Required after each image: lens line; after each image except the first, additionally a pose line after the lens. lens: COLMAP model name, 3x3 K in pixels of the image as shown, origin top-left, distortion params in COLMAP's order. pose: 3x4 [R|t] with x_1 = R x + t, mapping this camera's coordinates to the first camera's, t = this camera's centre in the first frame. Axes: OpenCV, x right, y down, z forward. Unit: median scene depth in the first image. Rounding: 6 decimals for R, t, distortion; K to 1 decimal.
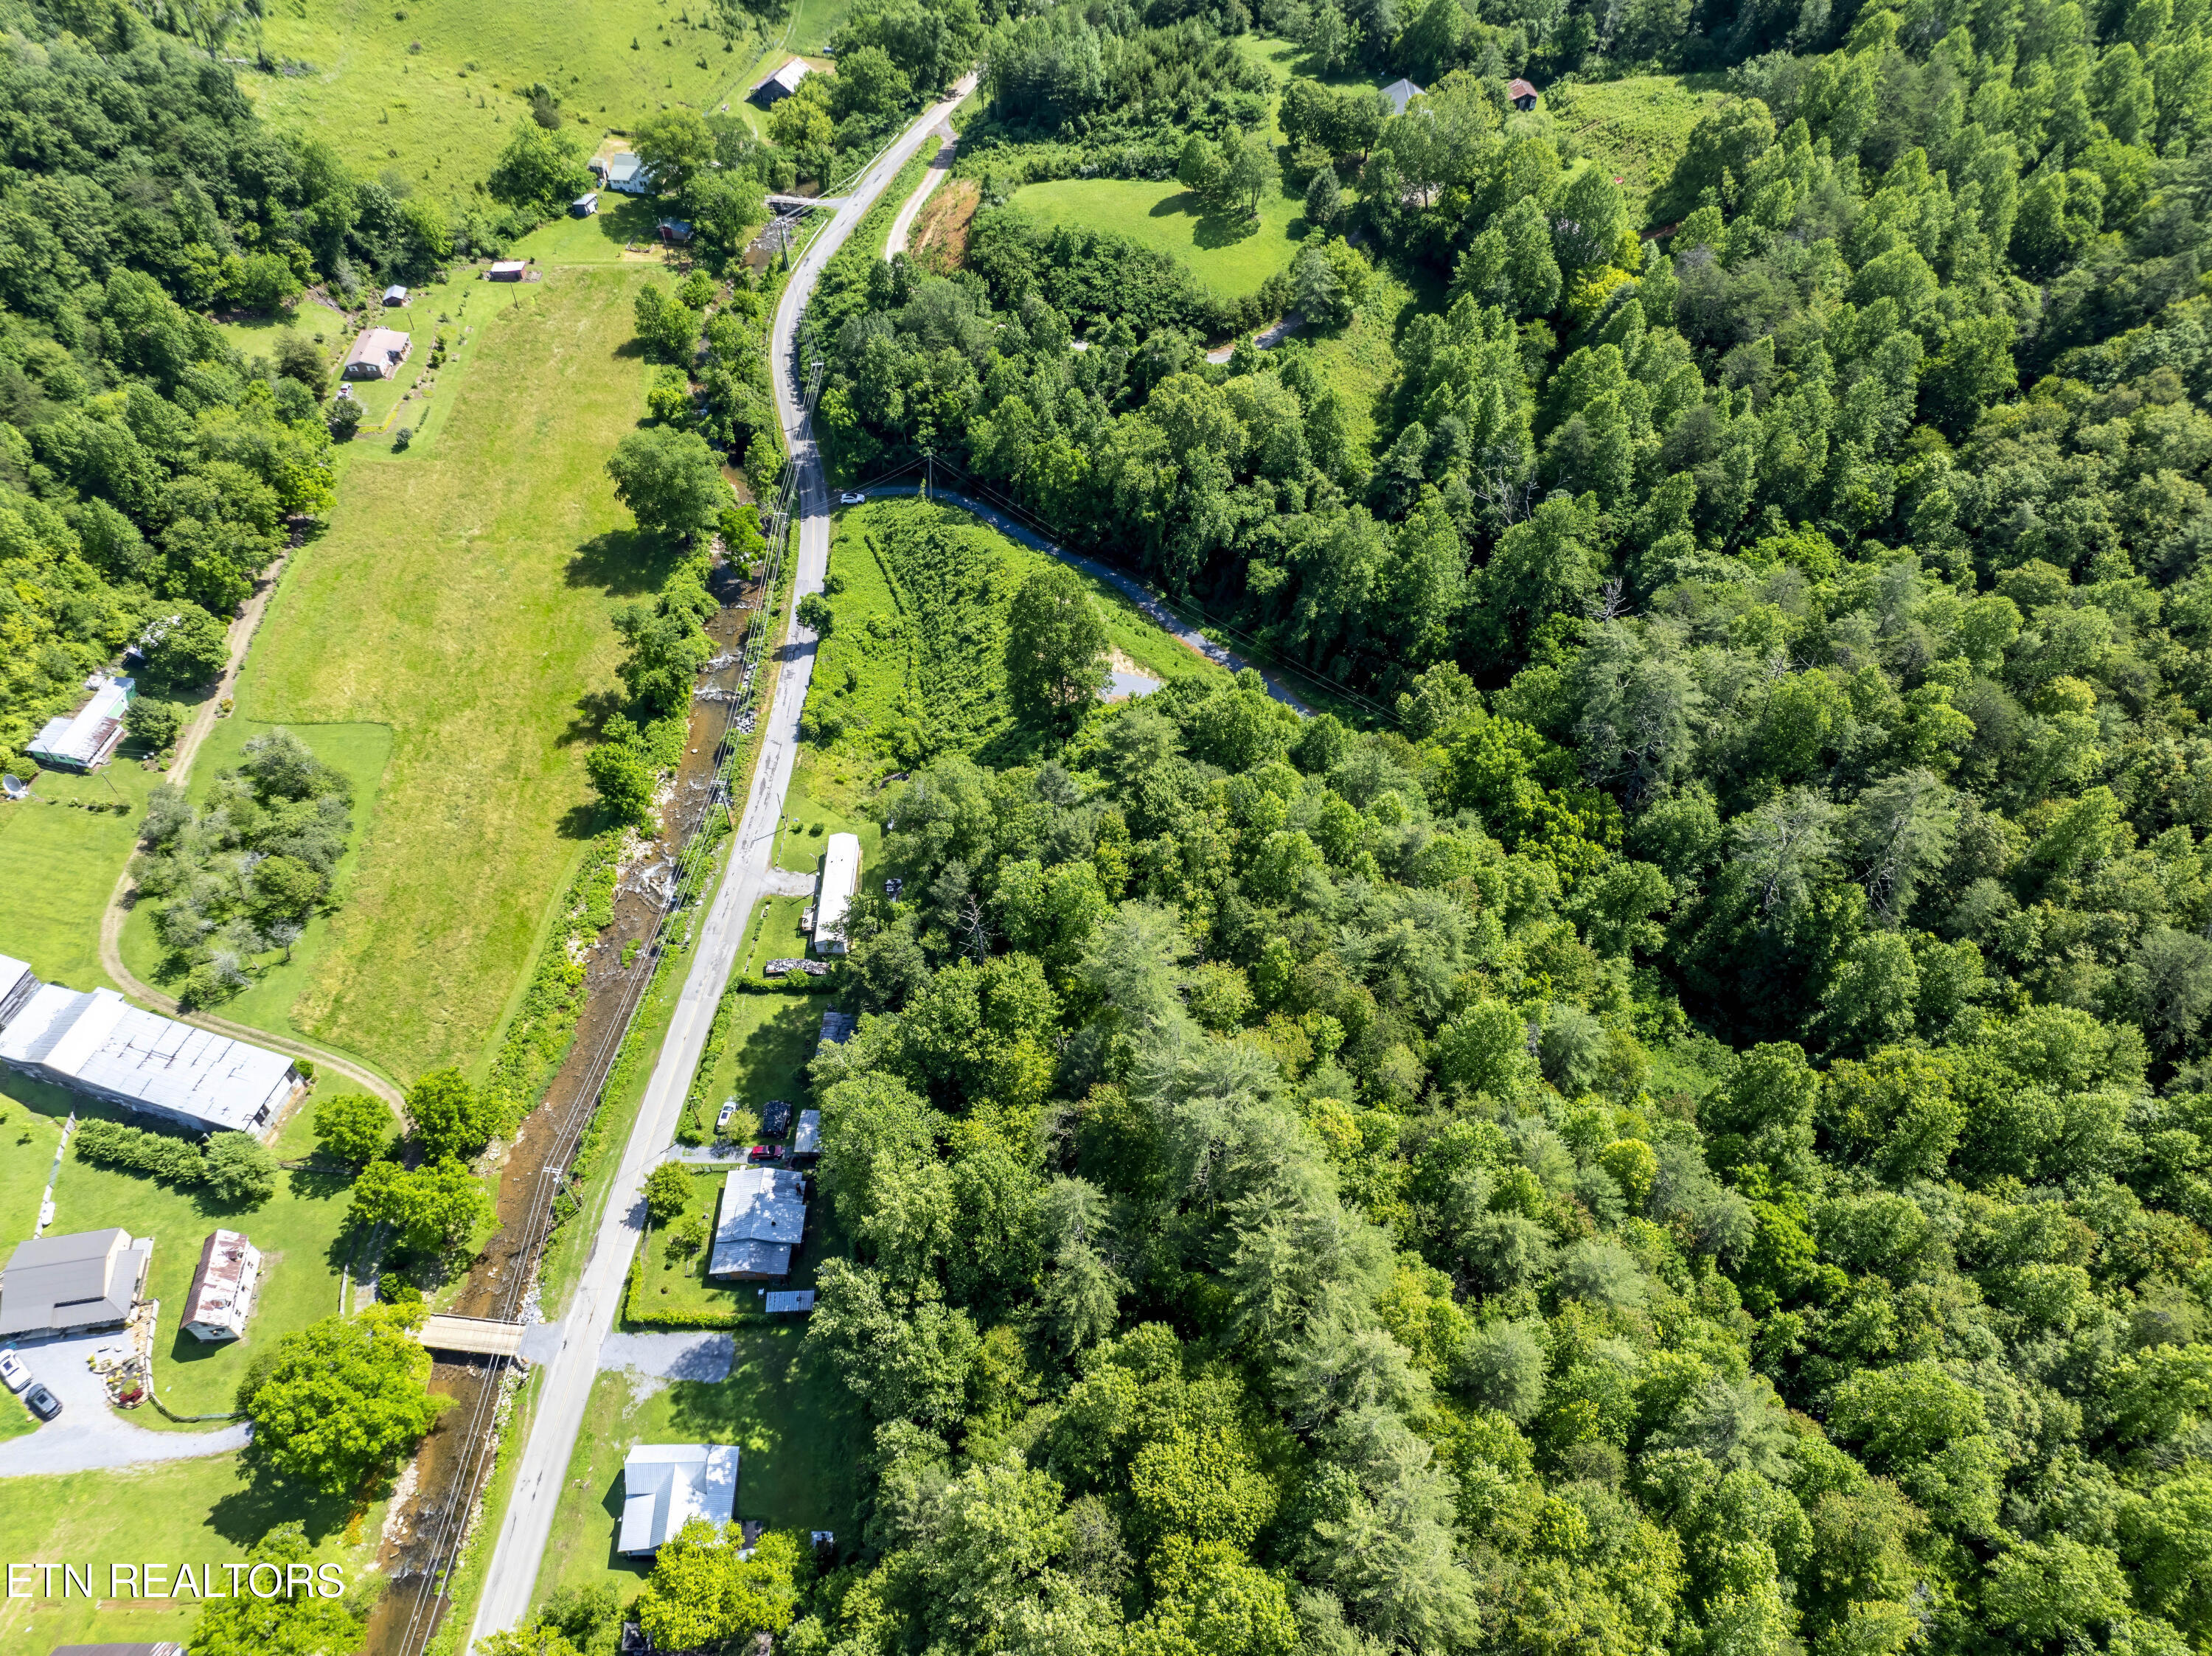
lens RADIAL K [[1551.4, 0, 1119.5], [0, 1551.4, 836.9], [0, 0, 1]] dist [-0.048772, 0.003102]
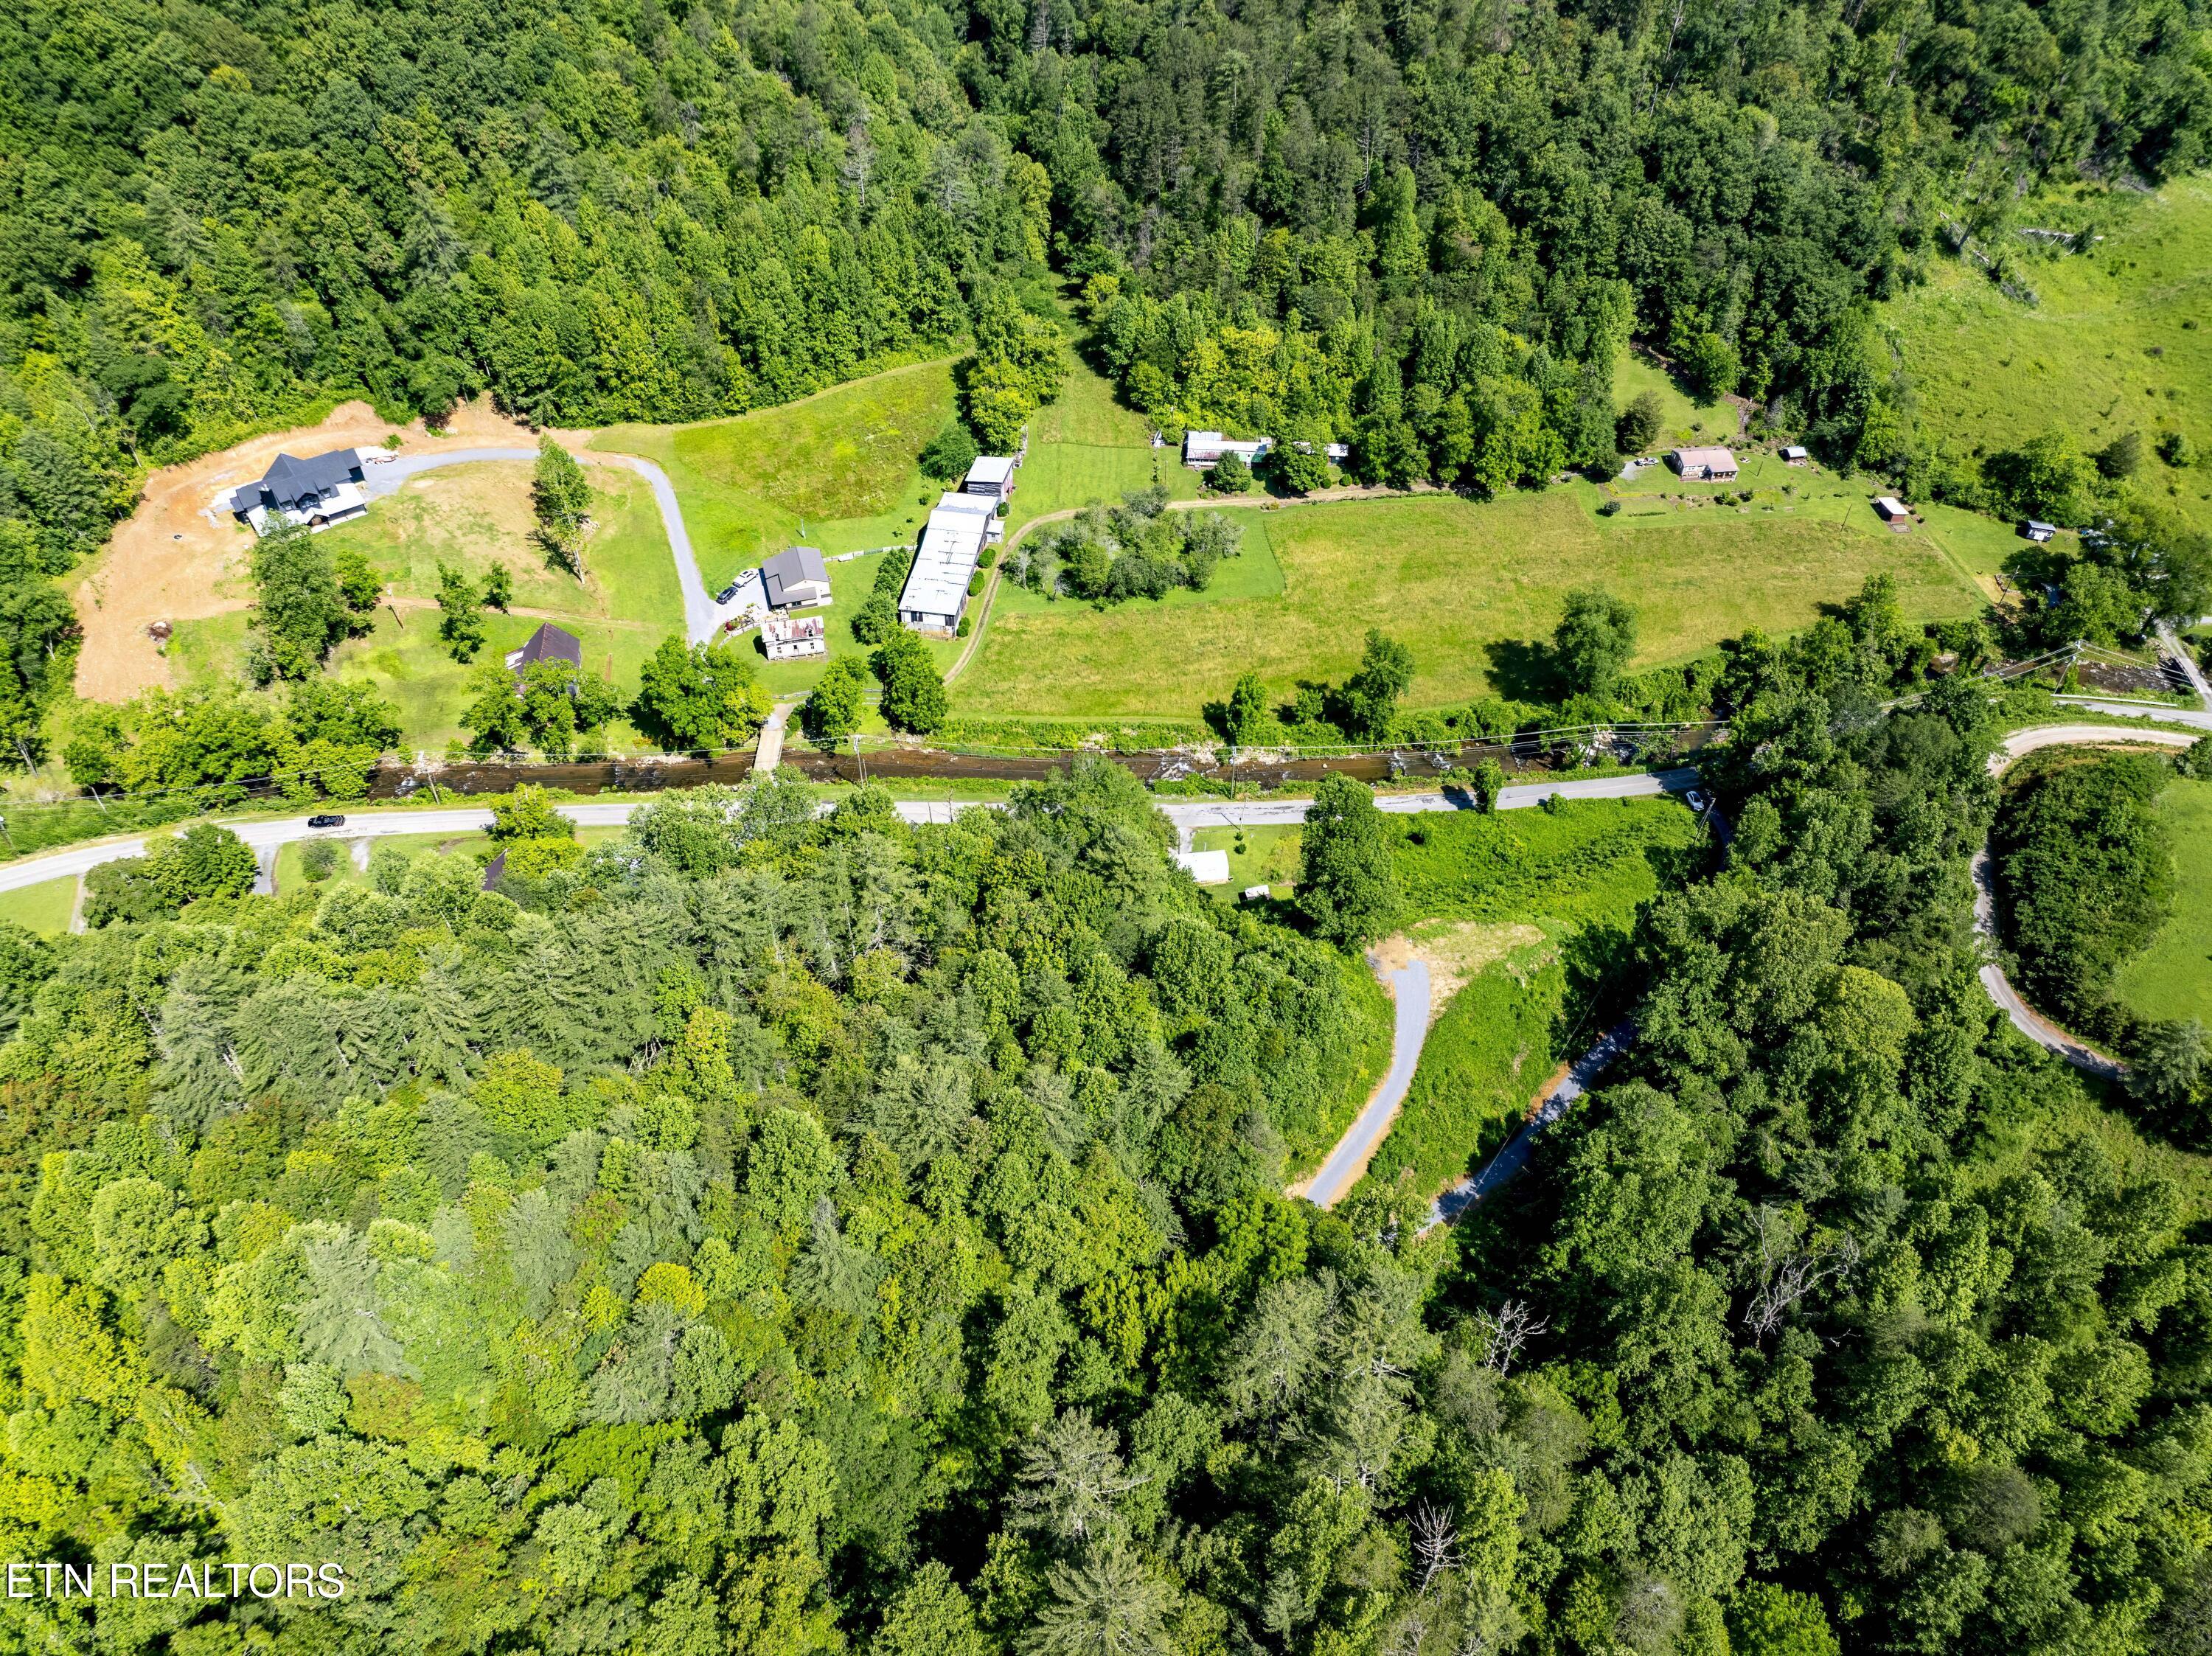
lens RADIAL K [[1551.4, 0, 1102.6], [0, 1551.4, 835.6], [0, 0, 1]] dist [-0.048772, 0.003102]
pose [[0.115748, 0.691520, -0.713024, 0.540636], [-0.767898, 0.517624, 0.377357, -0.330944], [0.630028, 0.503851, 0.590930, 0.270552]]
